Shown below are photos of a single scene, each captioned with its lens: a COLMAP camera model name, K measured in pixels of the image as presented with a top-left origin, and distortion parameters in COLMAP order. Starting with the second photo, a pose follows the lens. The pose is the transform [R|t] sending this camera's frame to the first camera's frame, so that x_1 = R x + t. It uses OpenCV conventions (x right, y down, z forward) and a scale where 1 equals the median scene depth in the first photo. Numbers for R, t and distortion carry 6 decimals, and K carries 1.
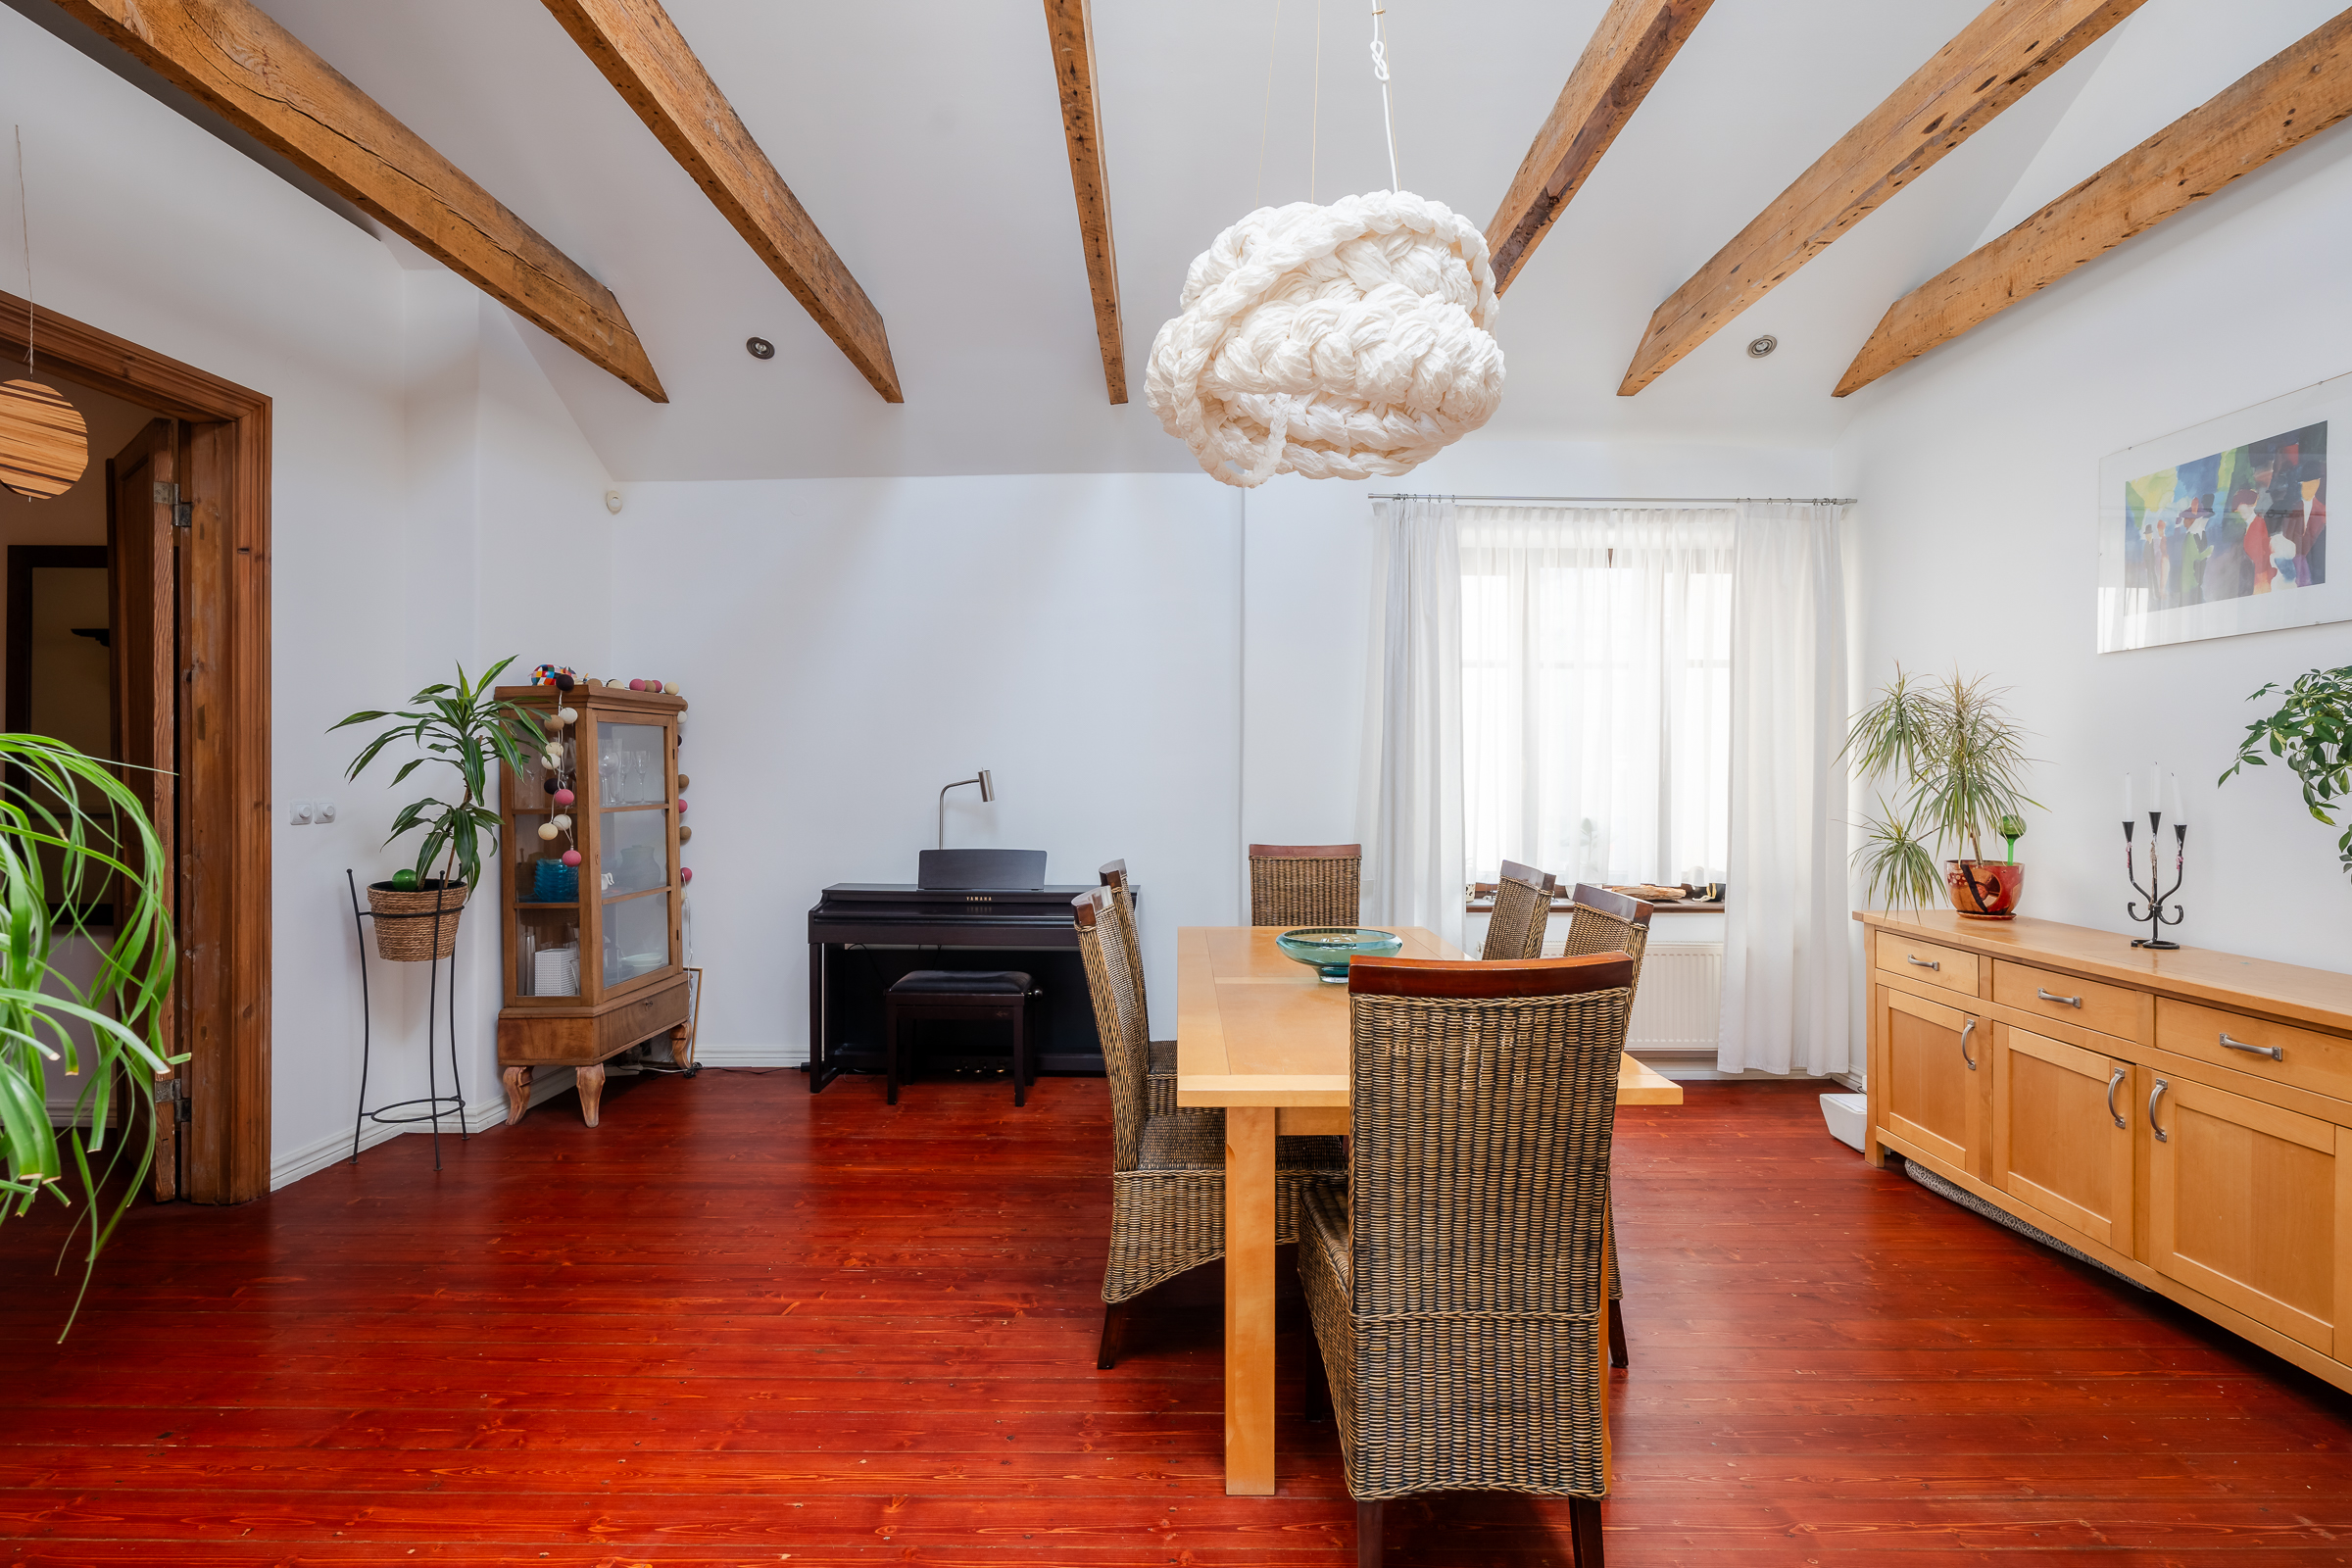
lens RADIAL K [[1151.5, 0, 1178.4], [0, 1151.5, 774.2], [0, 0, 1]] dist [-0.007971, 0.000122]
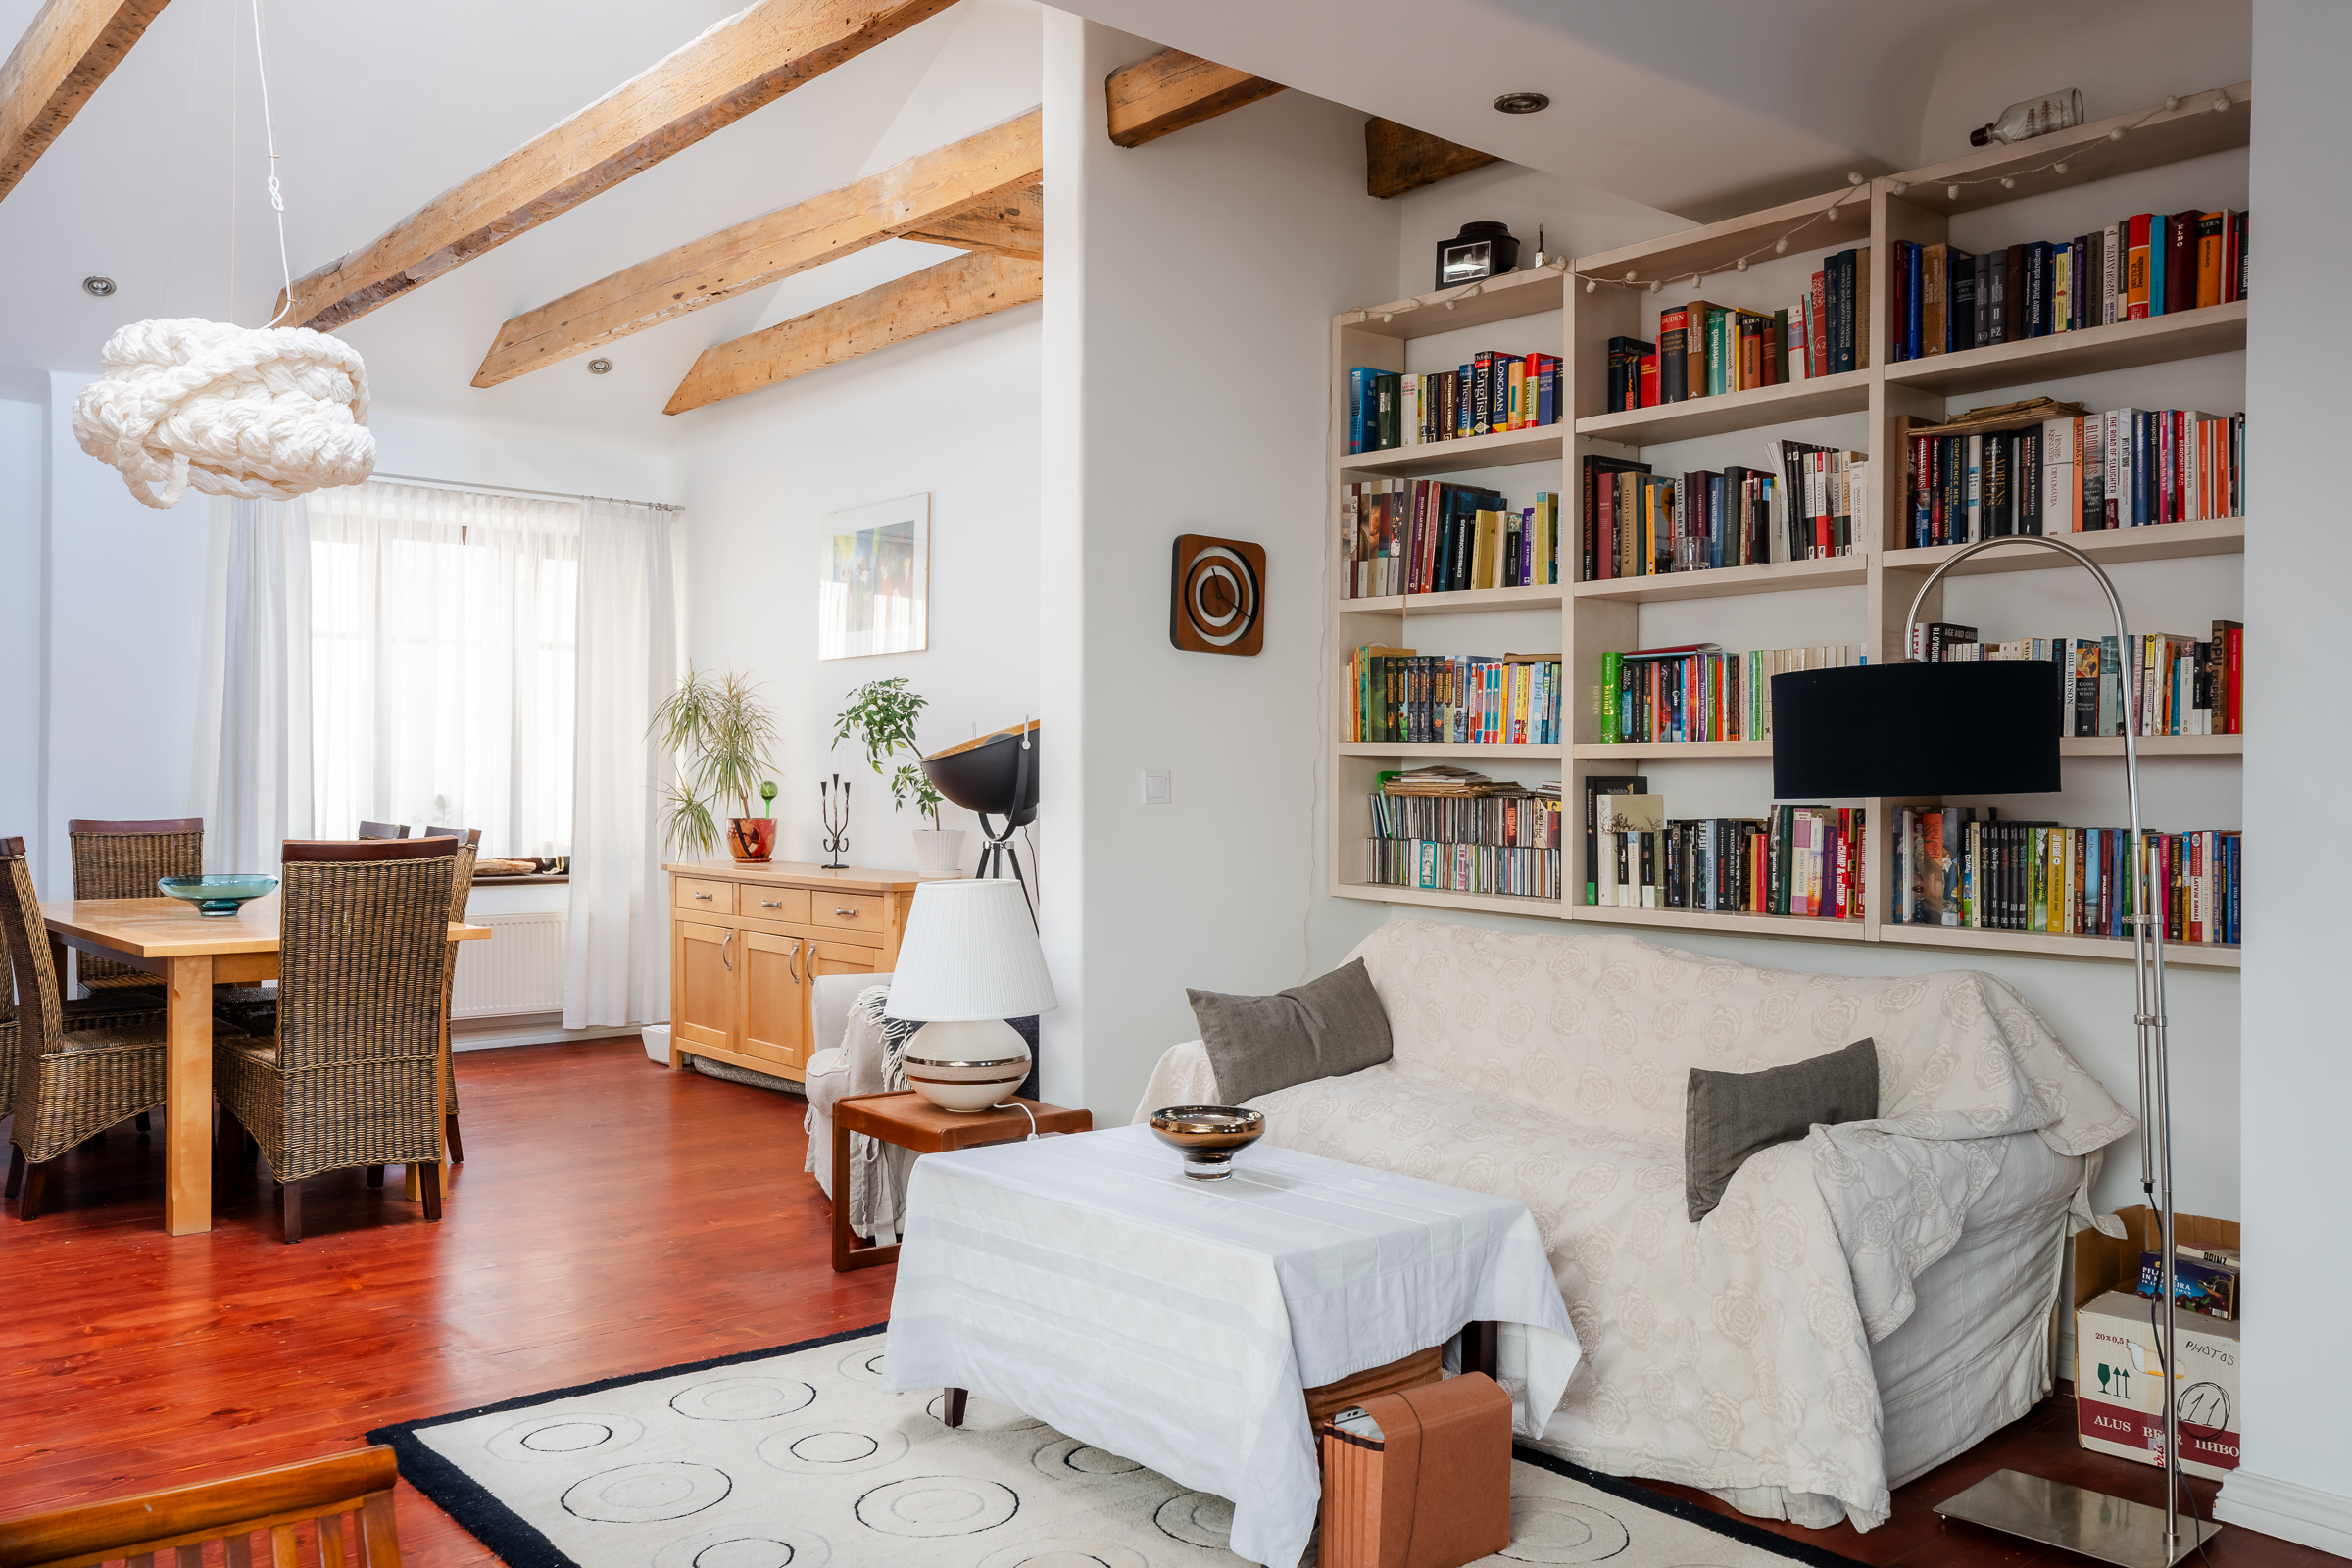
lens RADIAL K [[1930.2, 0, 1148.0], [0, 1930.2, 772.6], [0, 0, 1]] dist [-0.016893, 0.073018]
pose [[0.773587, 0.004895, 0.633672, -0.393979], [-0.002016, 0.999984, -0.005263, 0.045561], [-0.633687, 0.002794, 0.773584, -1.171944]]
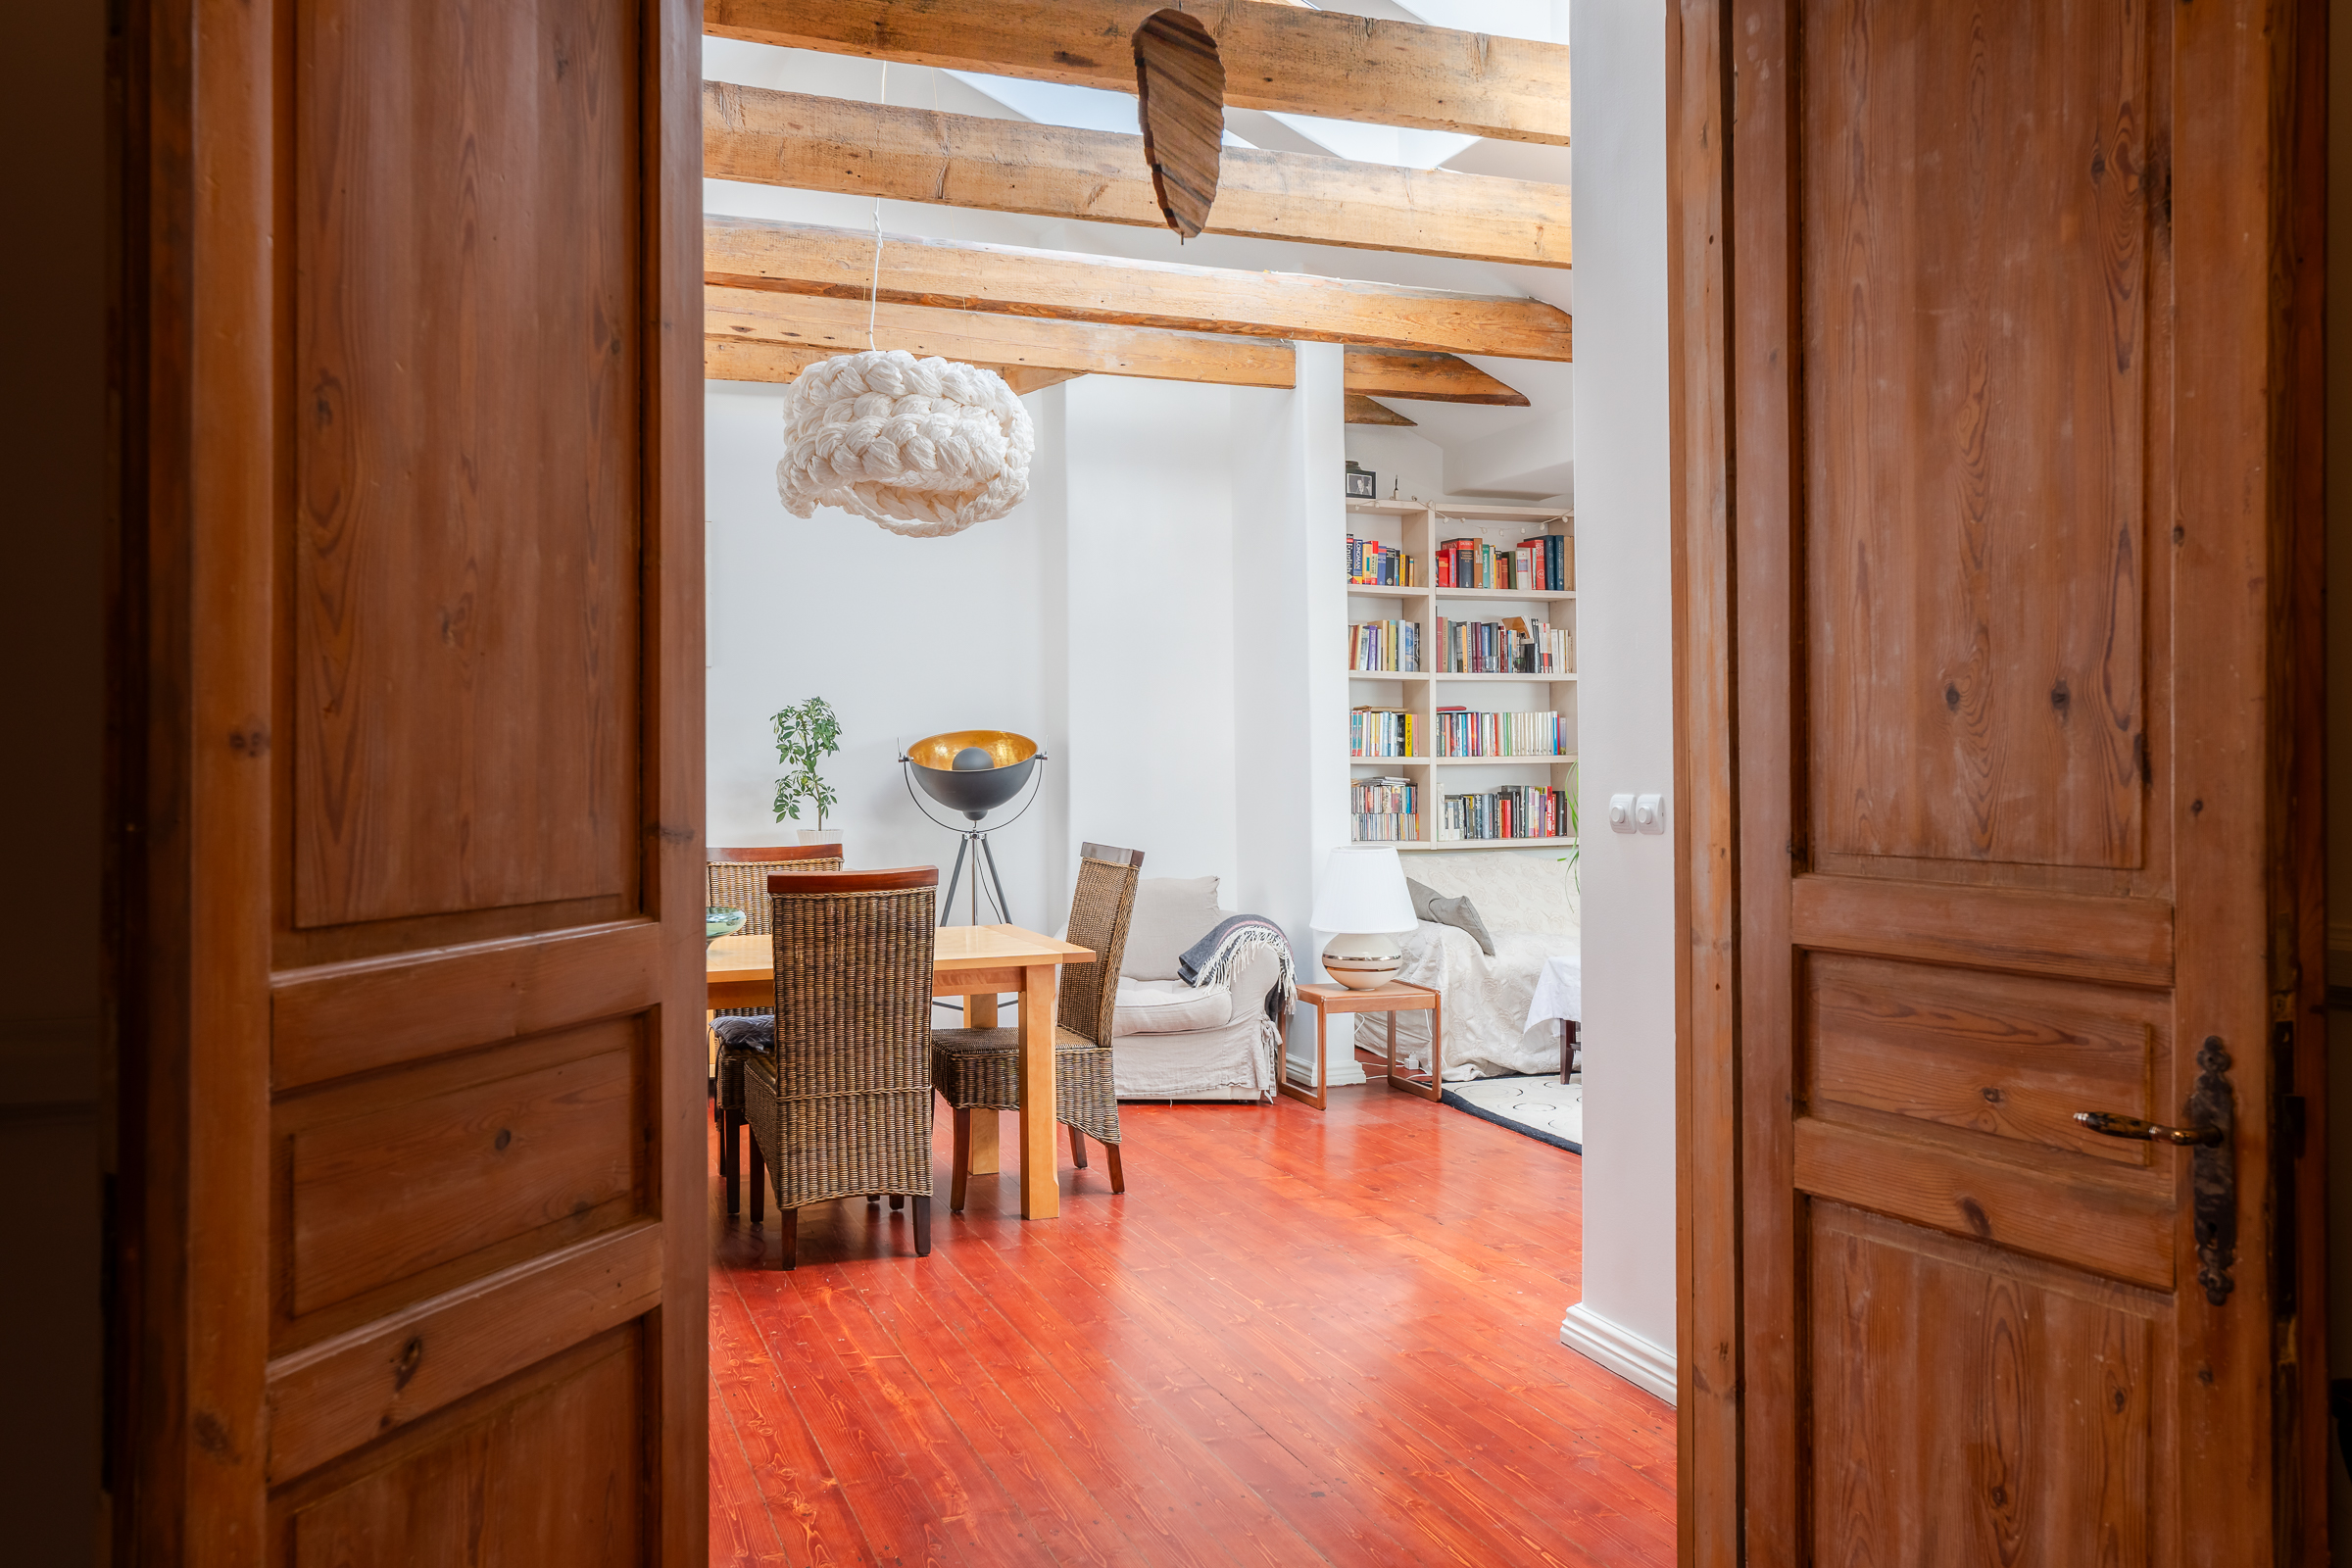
lens RADIAL K [[1930.2, 0, 1156.4], [0, 1930.2, 740.4], [0, 0, 1]] dist [-0.016893, 0.073018]
pose [[-0.356138, 0.004353, 0.934423, -1.784325], [0.009693, 0.999953, -0.000964, -0.014554], [-0.934383, 0.008714, -0.356163, 1.304406]]
